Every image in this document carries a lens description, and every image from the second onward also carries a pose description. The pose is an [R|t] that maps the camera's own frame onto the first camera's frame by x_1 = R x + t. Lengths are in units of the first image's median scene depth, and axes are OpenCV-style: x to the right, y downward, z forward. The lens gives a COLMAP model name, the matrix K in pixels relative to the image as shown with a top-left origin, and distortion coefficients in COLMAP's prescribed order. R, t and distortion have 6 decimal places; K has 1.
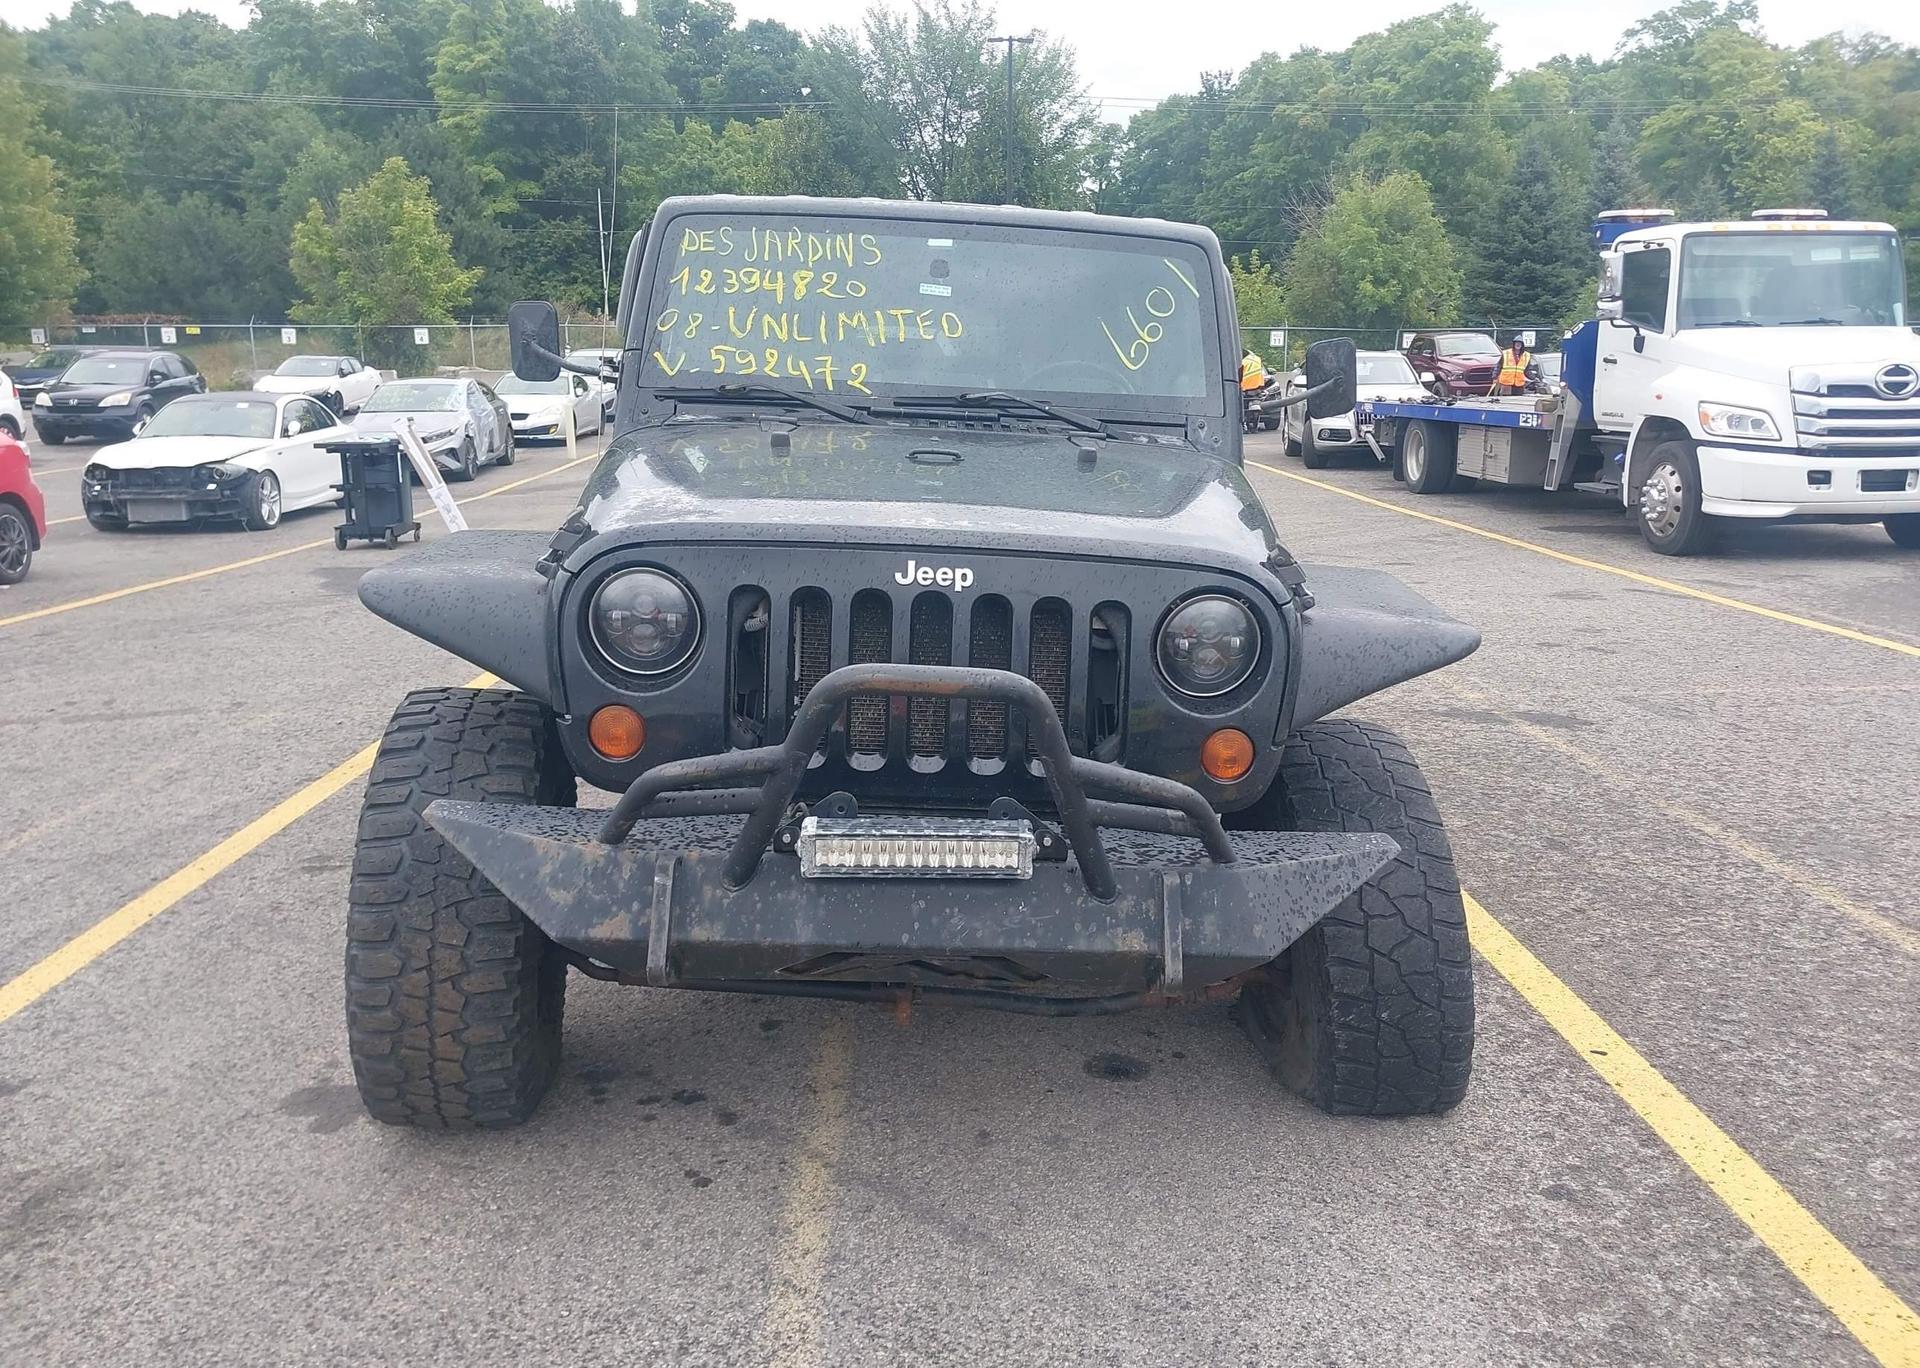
lens RADIAL K [[1505.0, 0, 983.4], [0, 1505.0, 697.9], [0, 0, 1]] dist [0.029145, -0.039526]
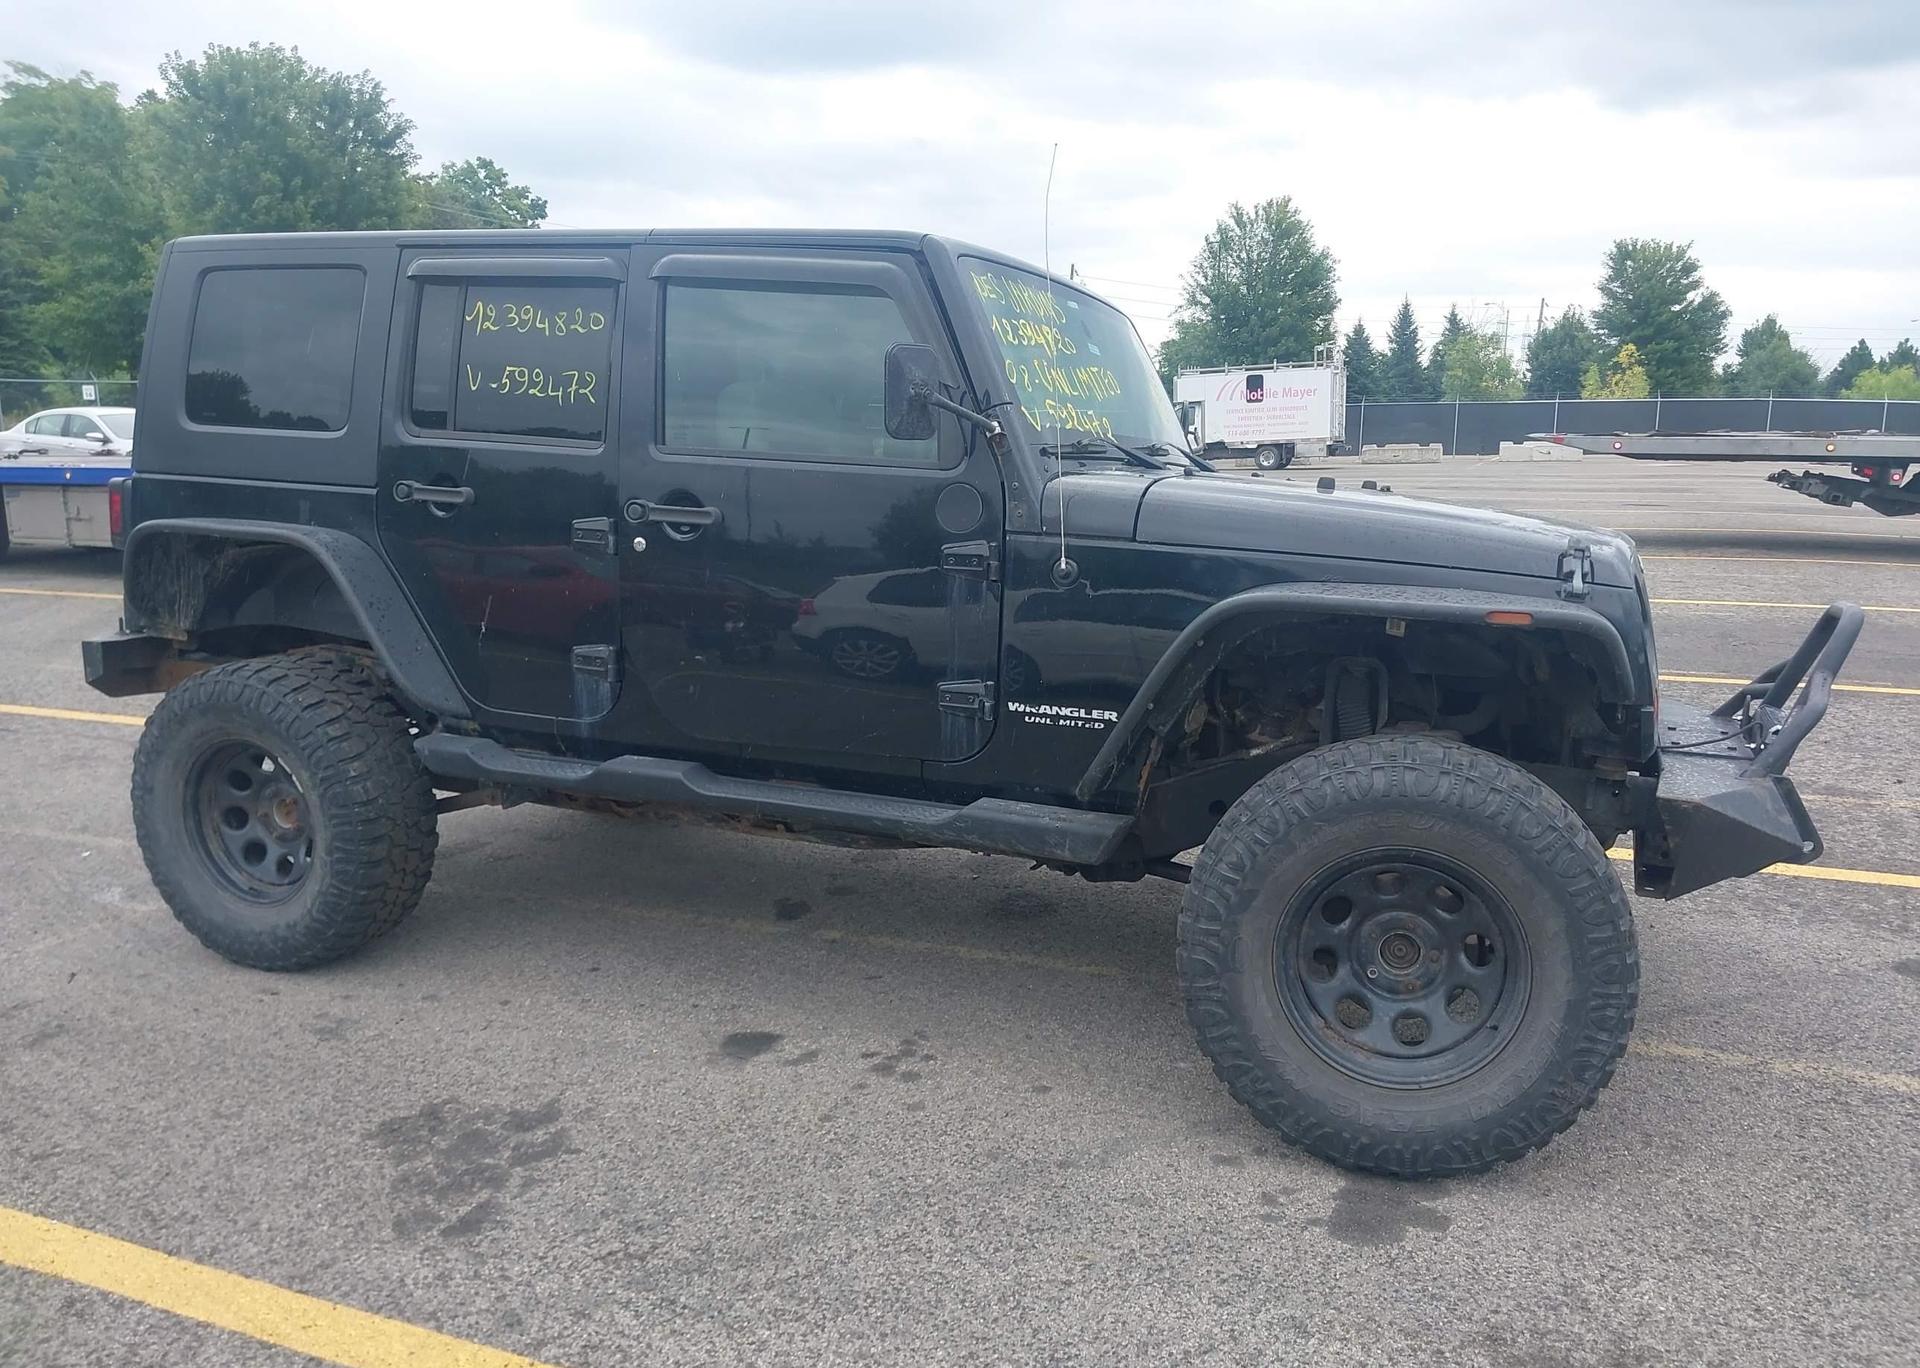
lens RADIAL K [[1505.0, 0, 973.9], [0, 1505.0, 695.4], [0, 0, 1]] dist [0.029145, -0.039526]
pose [[0.422354, -0.159127, 0.892354, -0.083853], [0.190946, 0.977998, 0.084024, -0.010613], [-0.886091, 0.134904, 0.443446, 0.049561]]
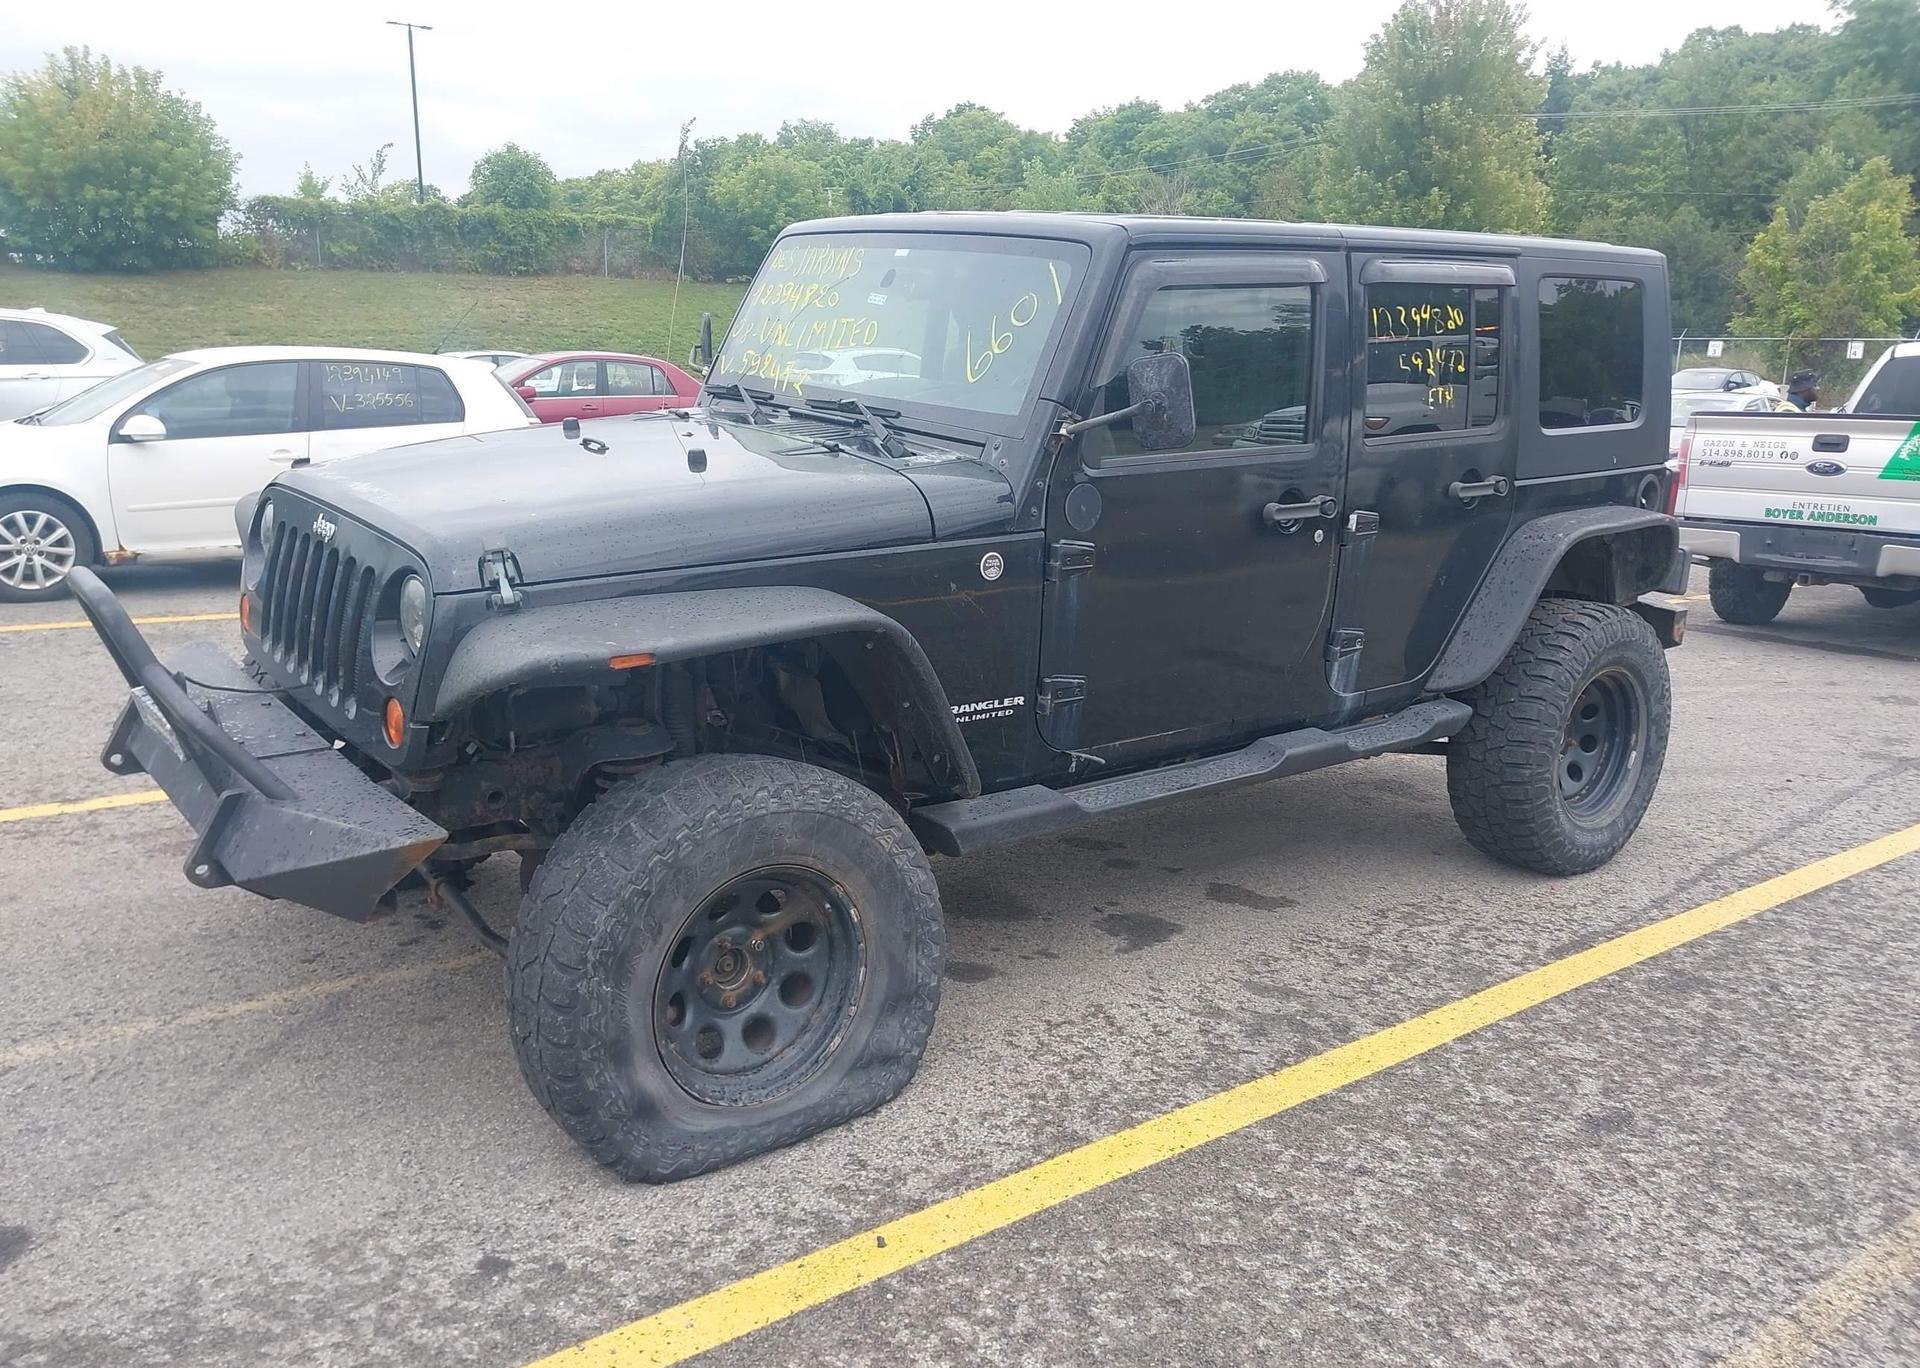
lens RADIAL K [[1505.0, 0, 987.2], [0, 1505.0, 692.7], [0, 0, 1]] dist [0.029145, -0.039526]
pose [[0.597490, 0.191948, -0.778563, 0.068569], [-0.200486, 0.975850, 0.086729, -0.008866], [0.776409, 0.104271, 0.621544, 0.035039]]
